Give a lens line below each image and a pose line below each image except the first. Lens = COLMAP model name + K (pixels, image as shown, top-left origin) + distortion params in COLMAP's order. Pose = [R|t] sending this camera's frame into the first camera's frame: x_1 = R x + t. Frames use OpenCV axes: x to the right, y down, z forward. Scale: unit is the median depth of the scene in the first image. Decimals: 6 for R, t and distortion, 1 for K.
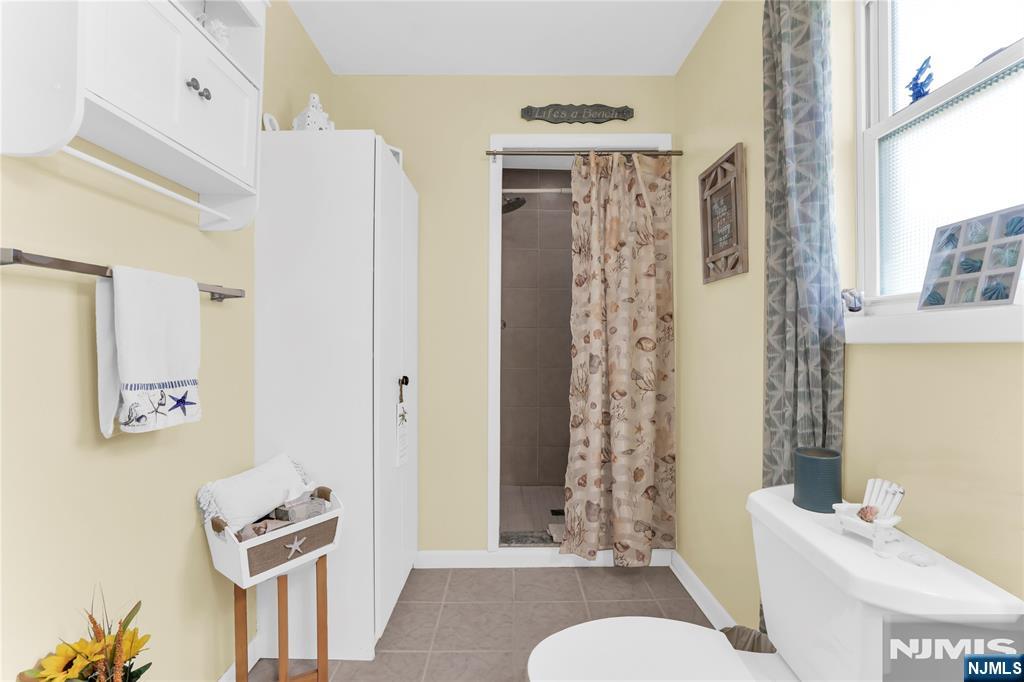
lens RADIAL K [[432.2, 0, 515.6], [0, 432.2, 342.0], [0, 0, 1]] dist [-0.049491, 0.019724]
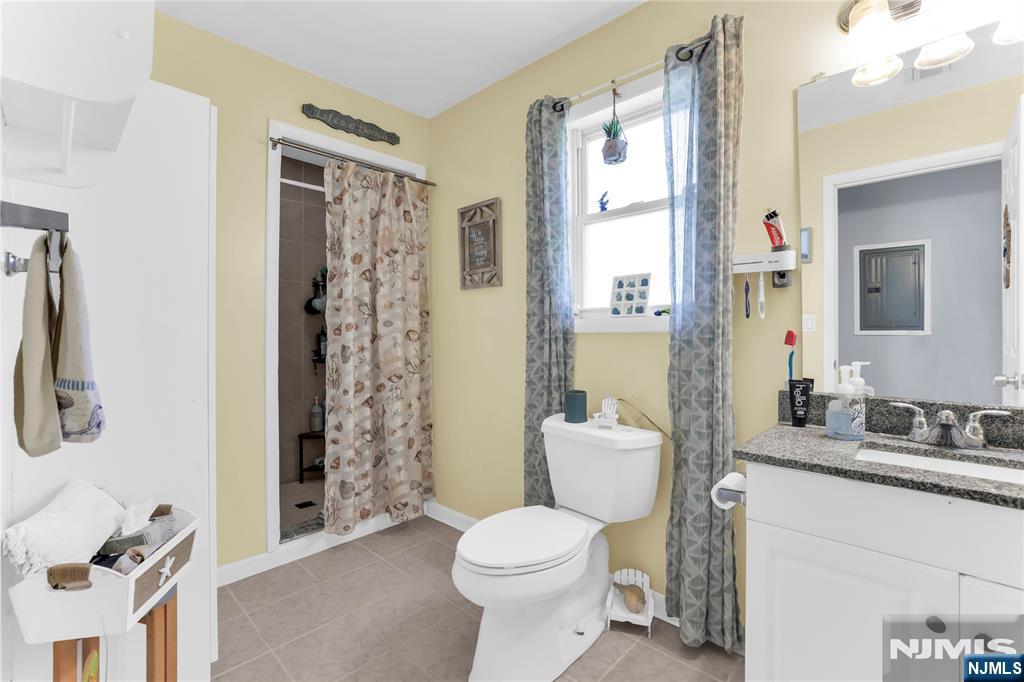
lens RADIAL K [[448.6, 0, 496.2], [0, 448.6, 334.5], [0, 0, 1]] dist [-0.049754, 0.022895]
pose [[0.708938, -0.001547, 0.705269, -0.459397], [0.004733, 0.999986, -0.002564, 0.006678], [-0.705255, 0.005156, 0.708935, -0.071861]]
